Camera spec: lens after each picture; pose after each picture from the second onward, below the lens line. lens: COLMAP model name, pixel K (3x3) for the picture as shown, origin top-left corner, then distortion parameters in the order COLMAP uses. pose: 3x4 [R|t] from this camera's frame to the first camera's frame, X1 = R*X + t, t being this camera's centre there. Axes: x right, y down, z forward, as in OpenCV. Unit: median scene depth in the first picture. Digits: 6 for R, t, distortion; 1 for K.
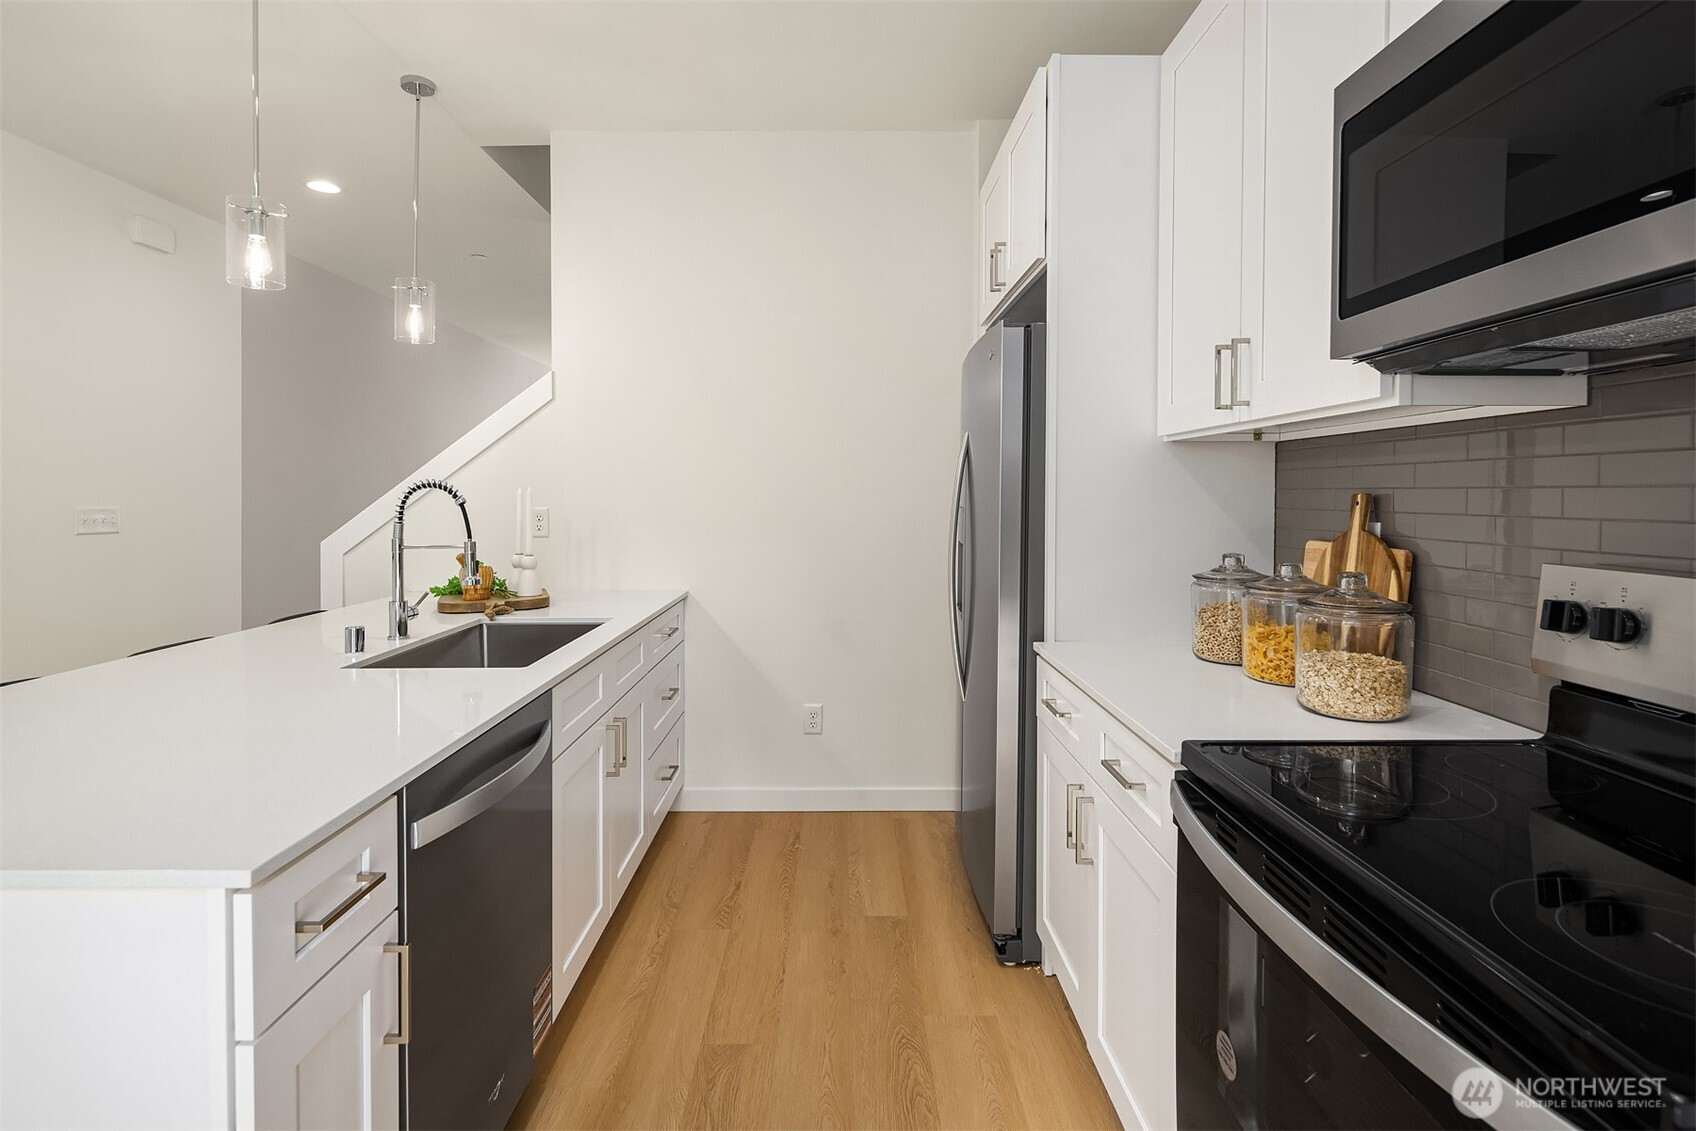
lens RADIAL K [[819.0, 0, 854.5], [0, 819.0, 511.8], [0, 0, 1]] dist [-0.000736, -0.000658]
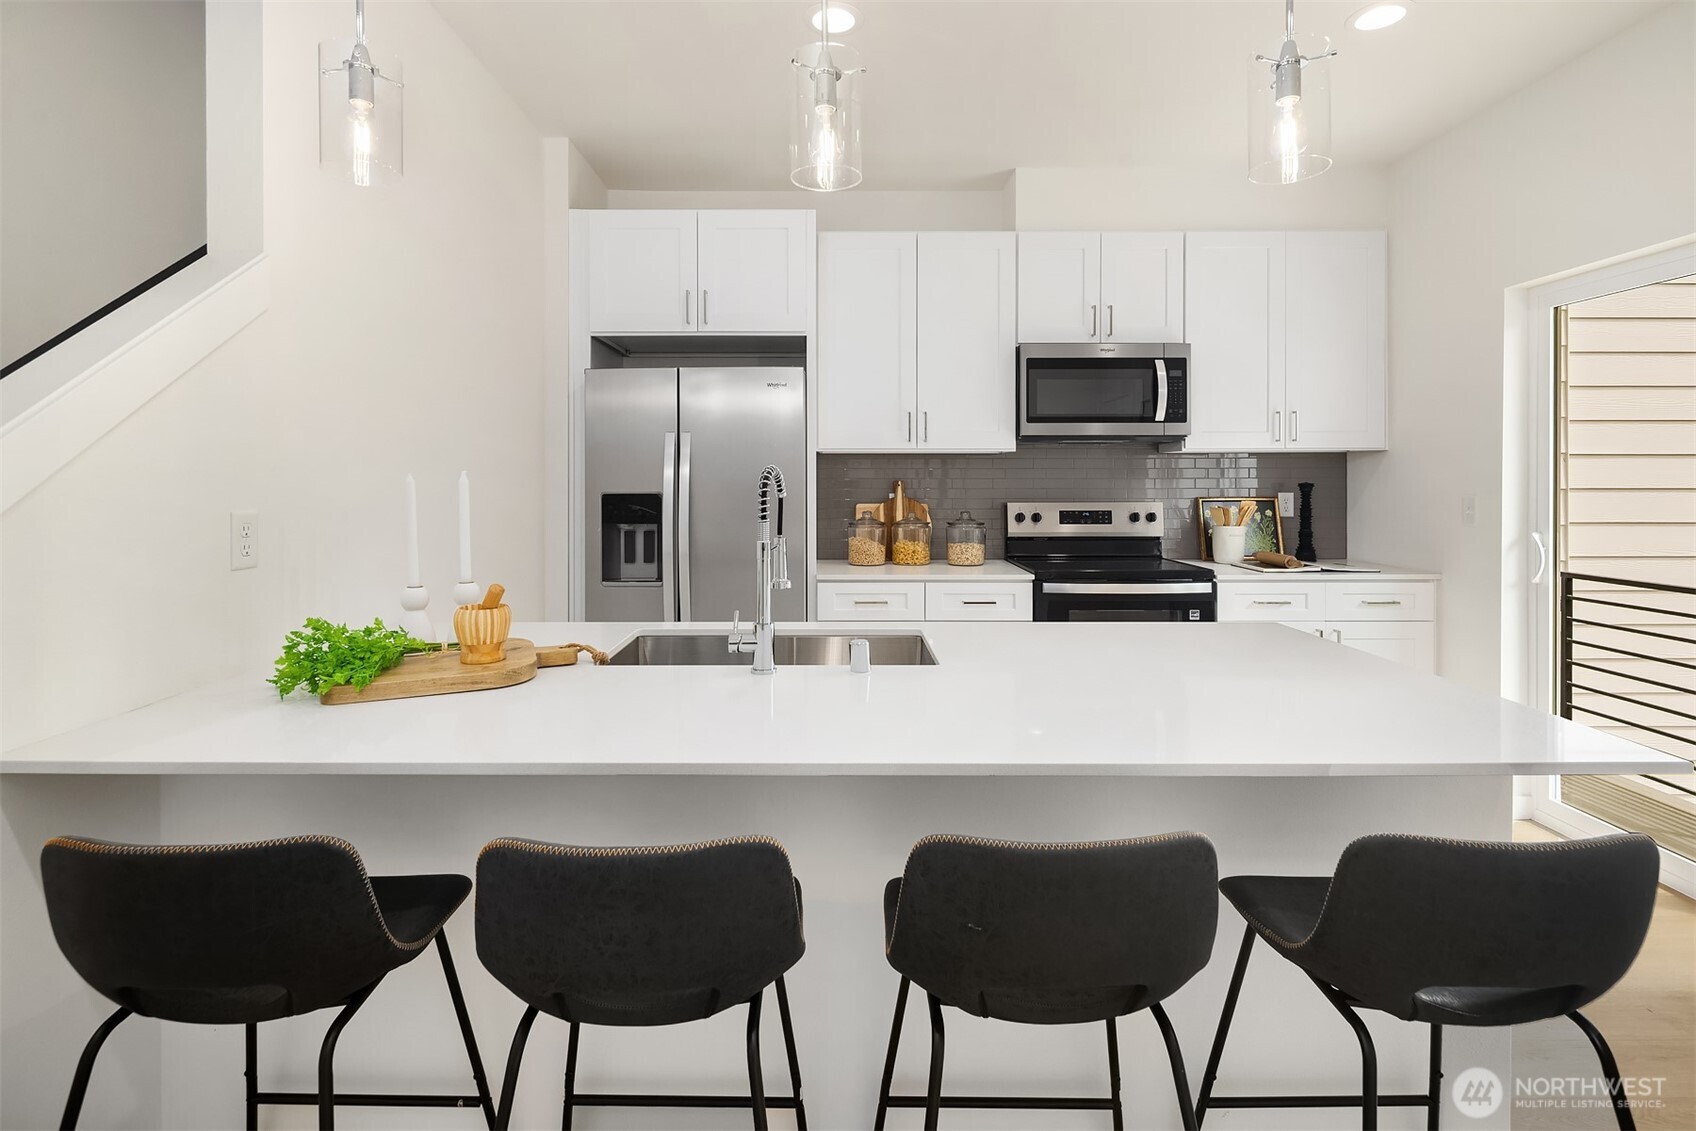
lens RADIAL K [[835.6, 0, 837.8], [0, 835.6, 474.4], [0, 0, 1]] dist [0.015931, -0.000016]
pose [[0.018327, 0.005123, 0.999819, -1.667301], [0.024587, 0.999682, -0.005573, -0.030386], [-0.999530, 0.024684, 0.018195, 1.106549]]
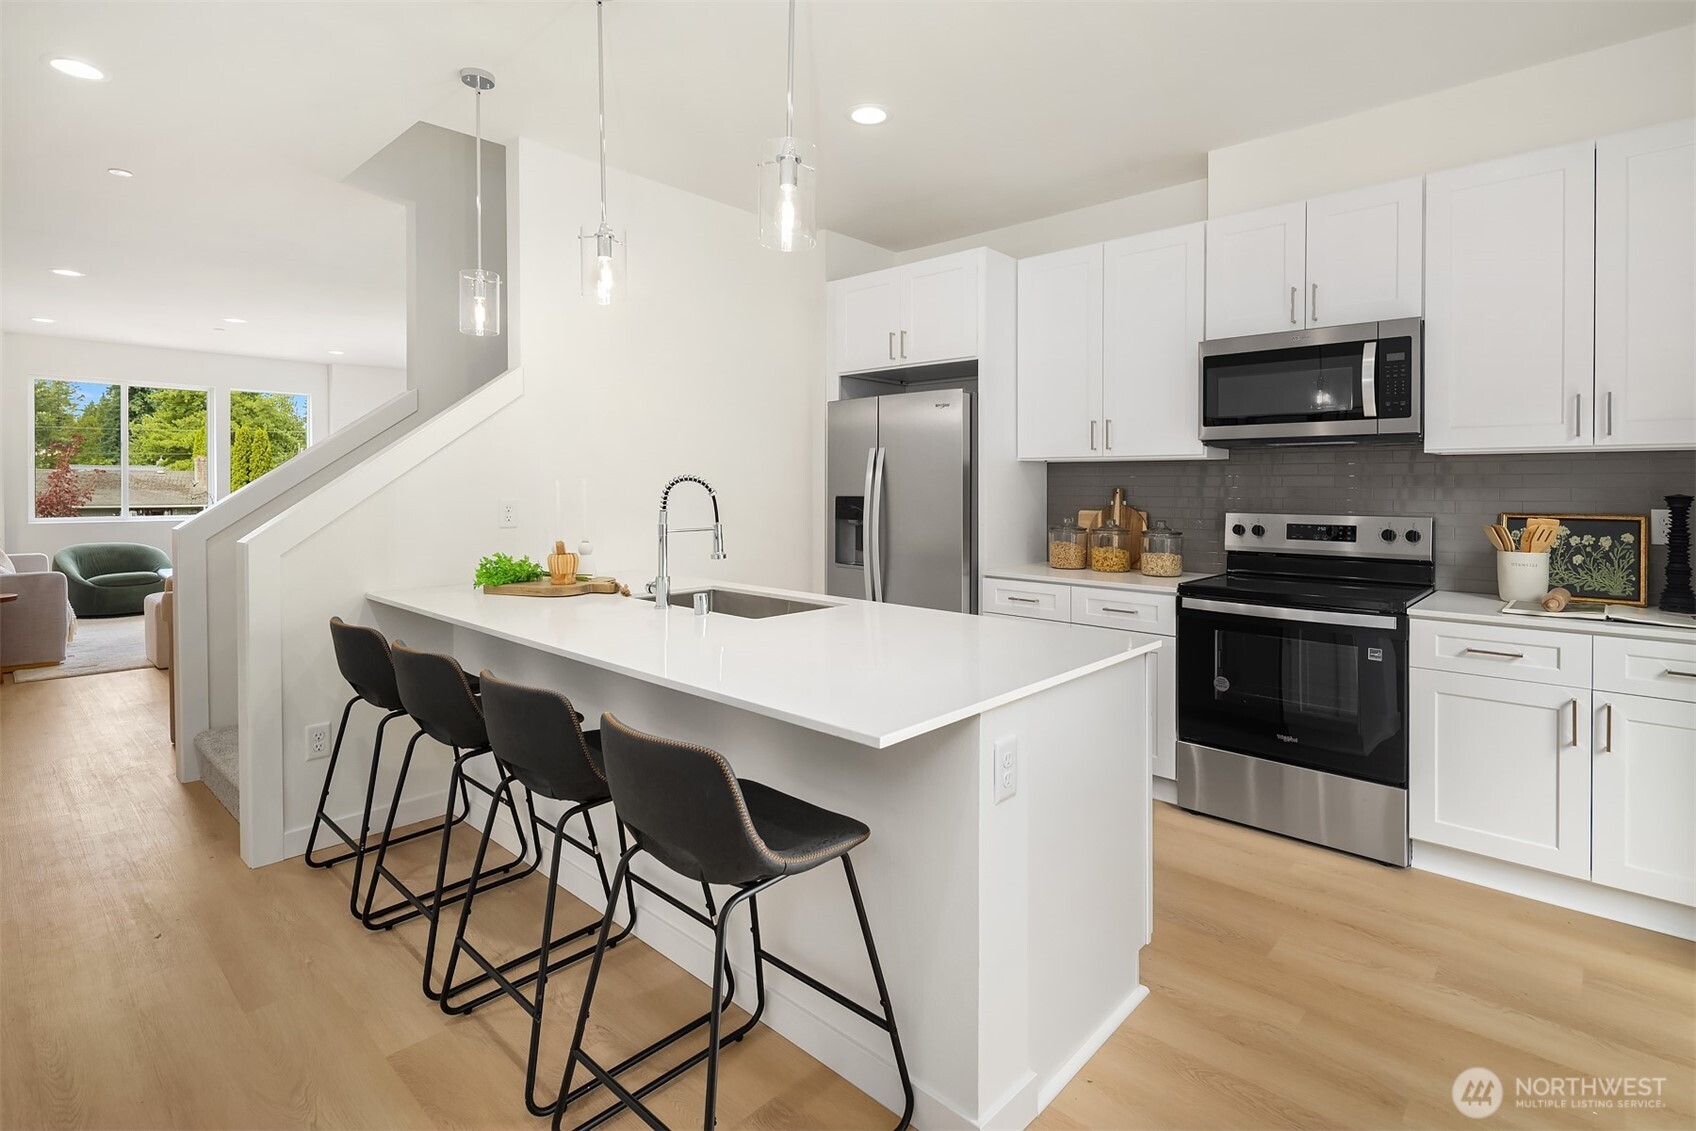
lens RADIAL K [[809.0, 0, 850.1], [0, 809.0, 488.2], [0, 0, 1]] dist [0.003480, -0.000162]
pose [[0.689716, 0.003464, 0.724072, -1.500196], [0.010734, 0.999830, -0.015009, 0.003008], [-0.724001, 0.018124, 0.689561, -0.014001]]
